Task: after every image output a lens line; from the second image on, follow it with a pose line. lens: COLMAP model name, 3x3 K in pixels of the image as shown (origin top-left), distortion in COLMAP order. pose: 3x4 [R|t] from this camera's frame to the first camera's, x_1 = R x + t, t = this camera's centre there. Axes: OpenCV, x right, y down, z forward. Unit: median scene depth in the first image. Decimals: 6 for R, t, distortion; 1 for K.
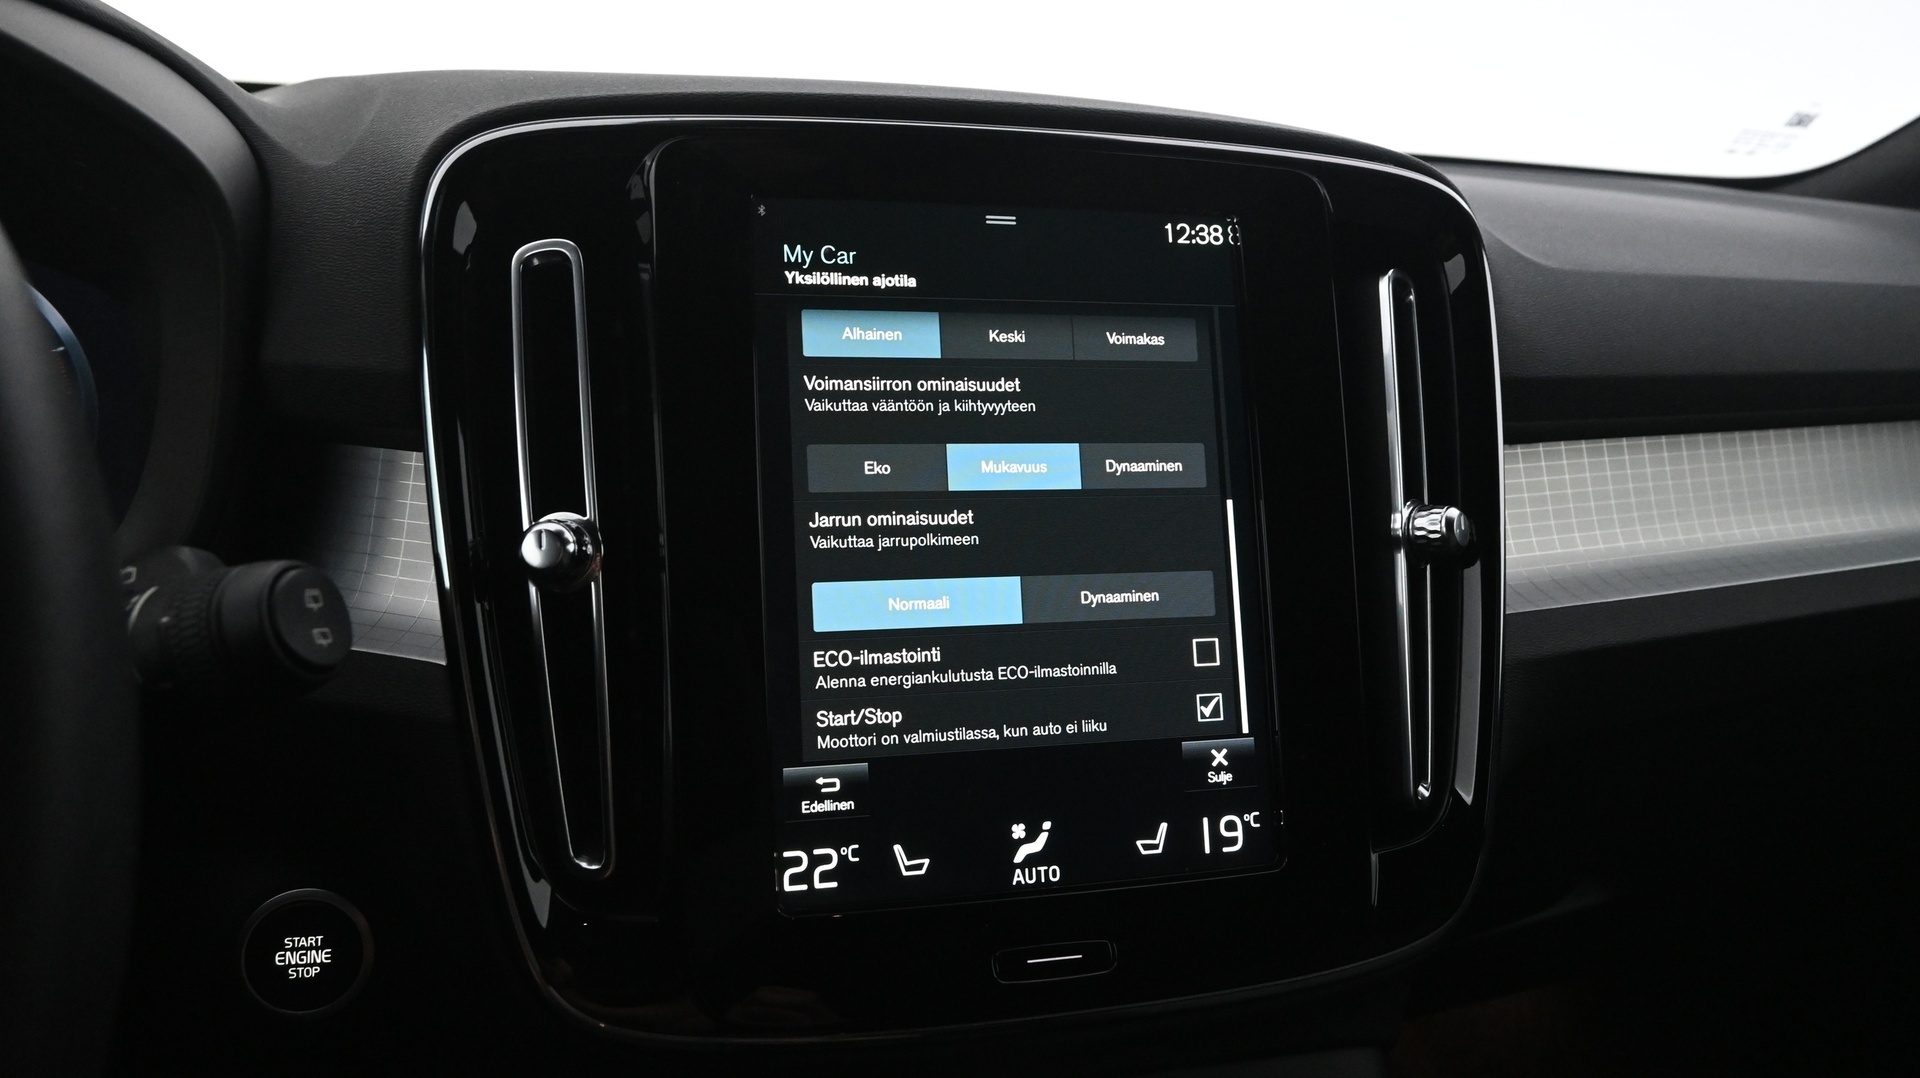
lens RADIAL K [[1313.5, 0, 957.2], [0, 1313.5, 536.3], [0, 0, 1]] dist [-0.009515, 0.002690]
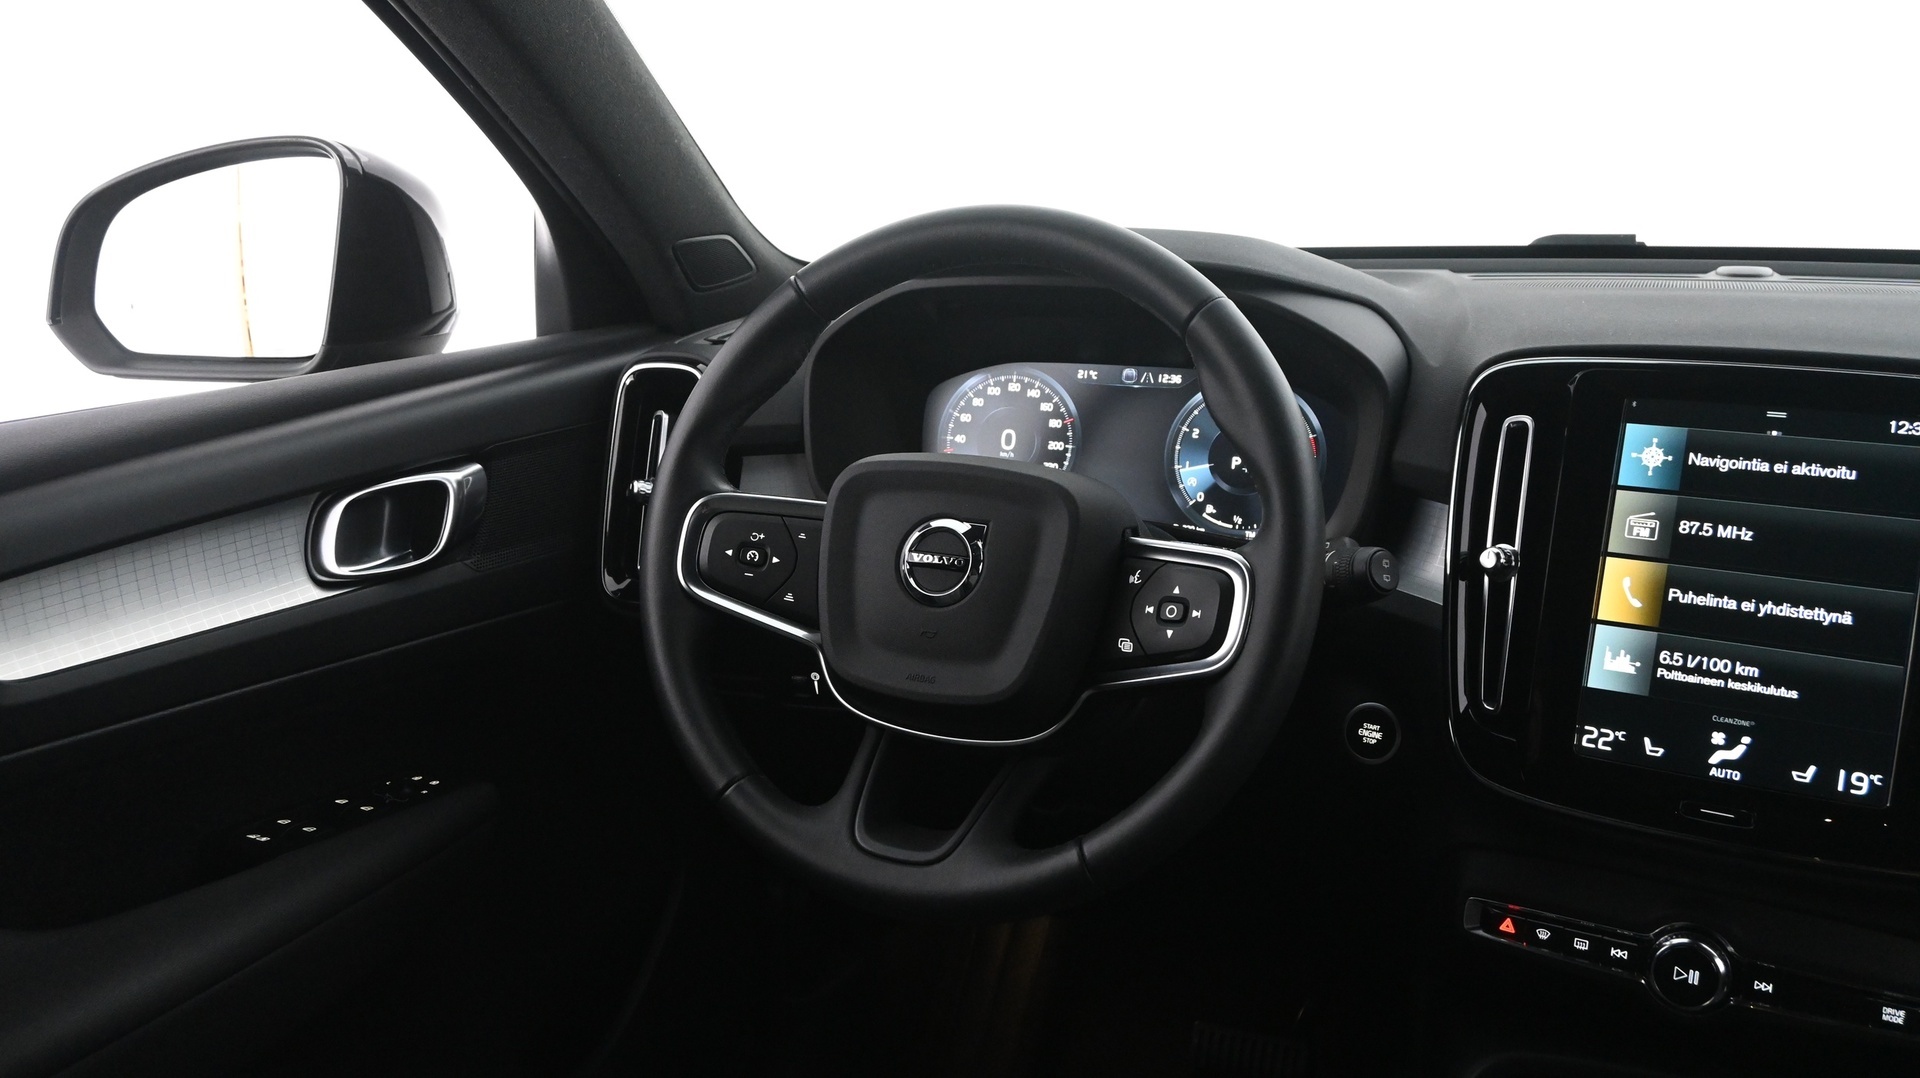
lens RADIAL K [[1629.3, 0, 962.7], [0, 1629.3, 531.0], [0, 0, 1]] dist [-0.010705, 0.009373]
pose [[0.695306, 0.124625, -0.707826, 0.880936], [-0.139191, 0.989555, 0.037500, -0.015034], [0.705106, 0.072449, 0.705391, -1.373656]]
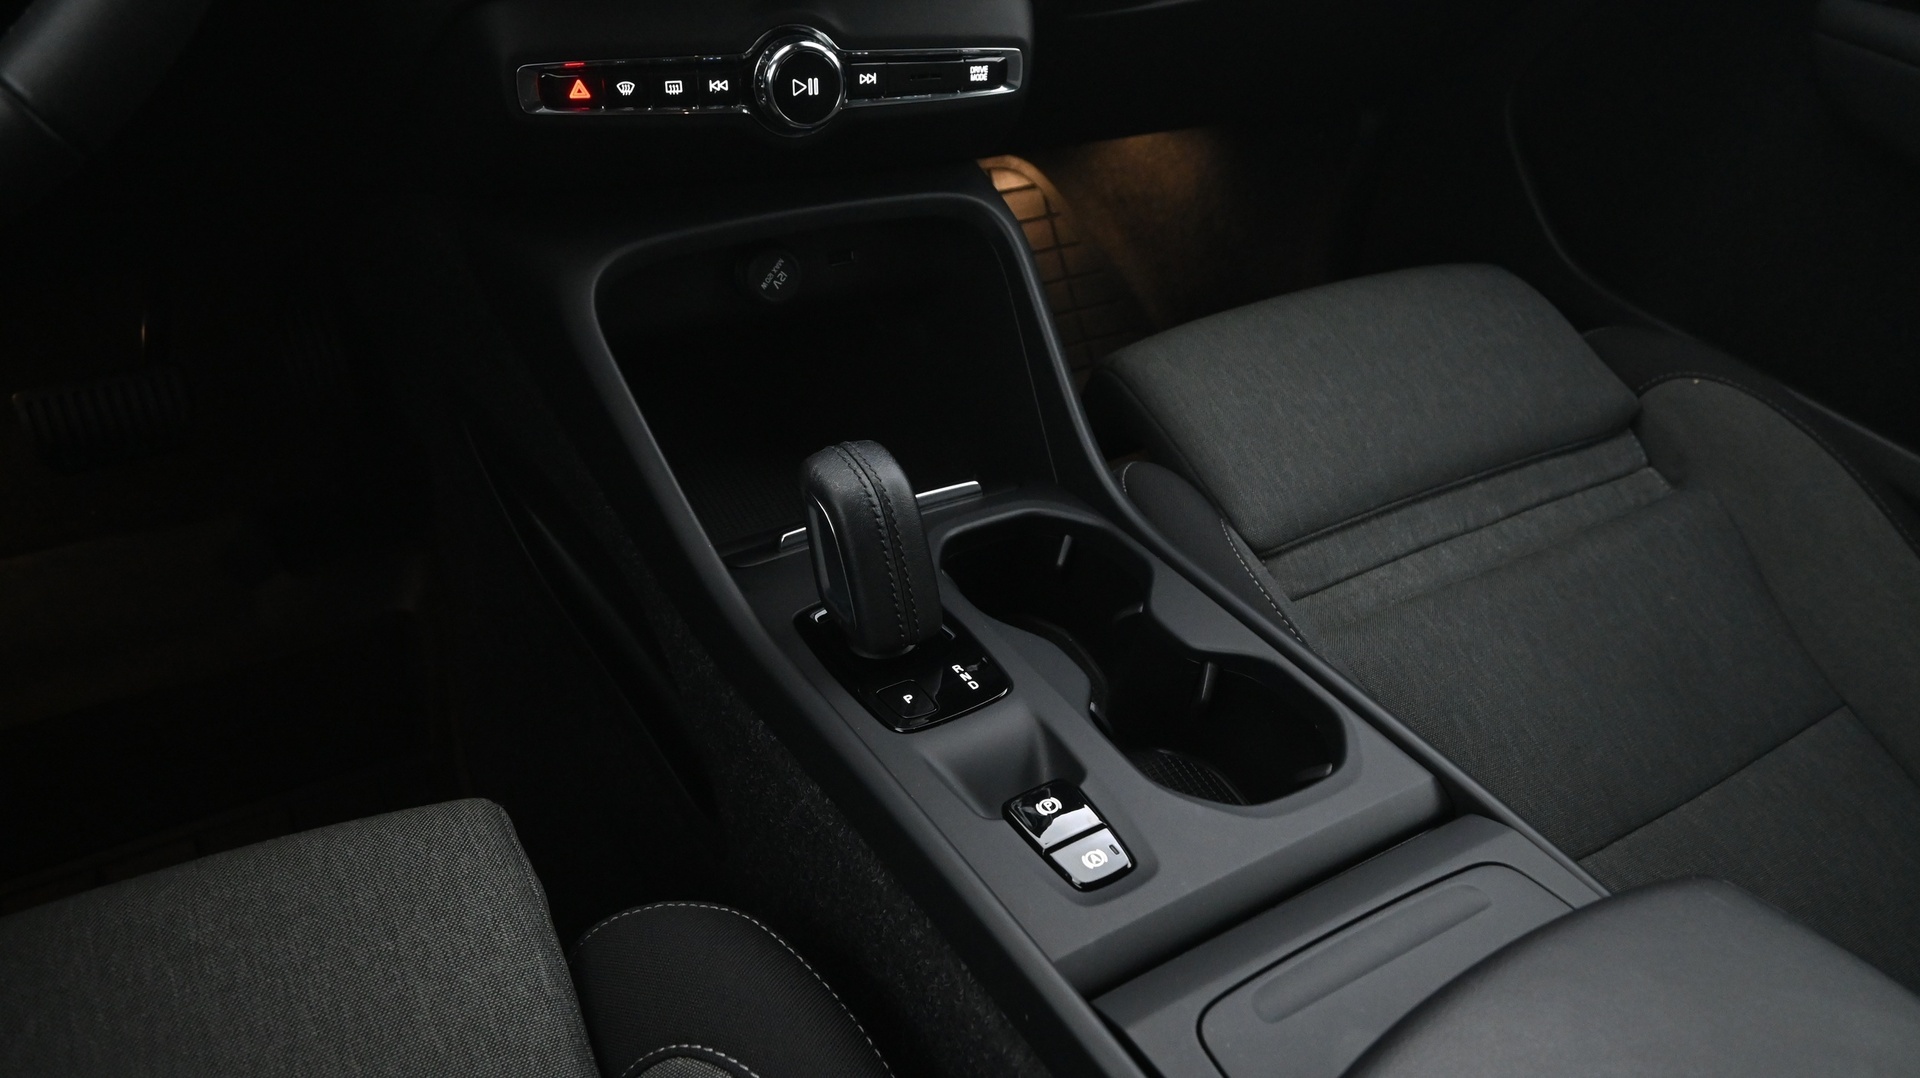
lens RADIAL K [[1313.5, 0, 974.2], [0, 1313.5, 540.4], [0, 0, 1]] dist [-0.009515, 0.002690]
pose [[0.985245, -0.040206, 0.166361, -0.017860], [-0.038021, 0.896311, 0.441792, 0.324630], [-0.166874, -0.441599, 0.881557, -0.679783]]
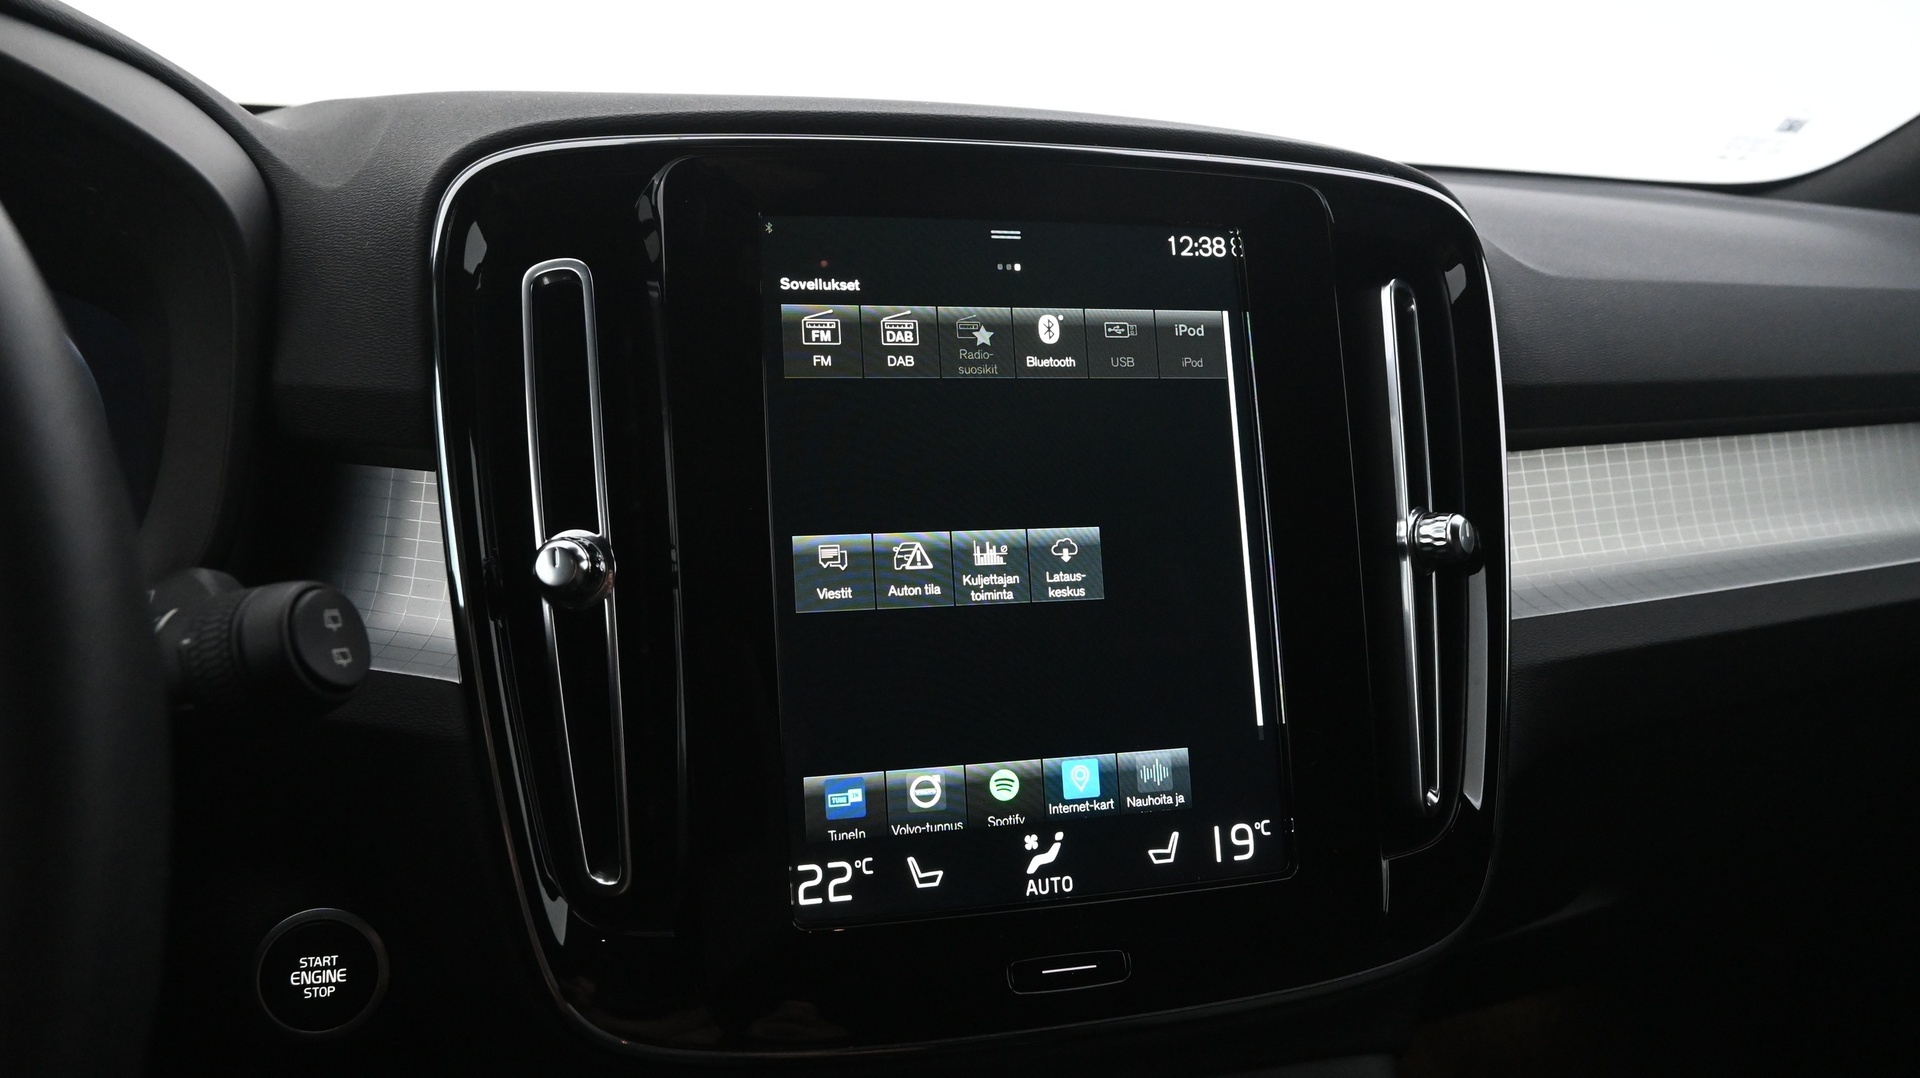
lens RADIAL K [[1313.5, 0, 956.8], [0, 1313.5, 535.7], [0, 0, 1]] dist [-0.009515, 0.002690]
pose [[0.999930, -0.011251, 0.003735, -0.011185], [0.011284, 0.999898, -0.008770, -0.001618], [-0.003636, 0.008811, 0.999955, -0.005870]]
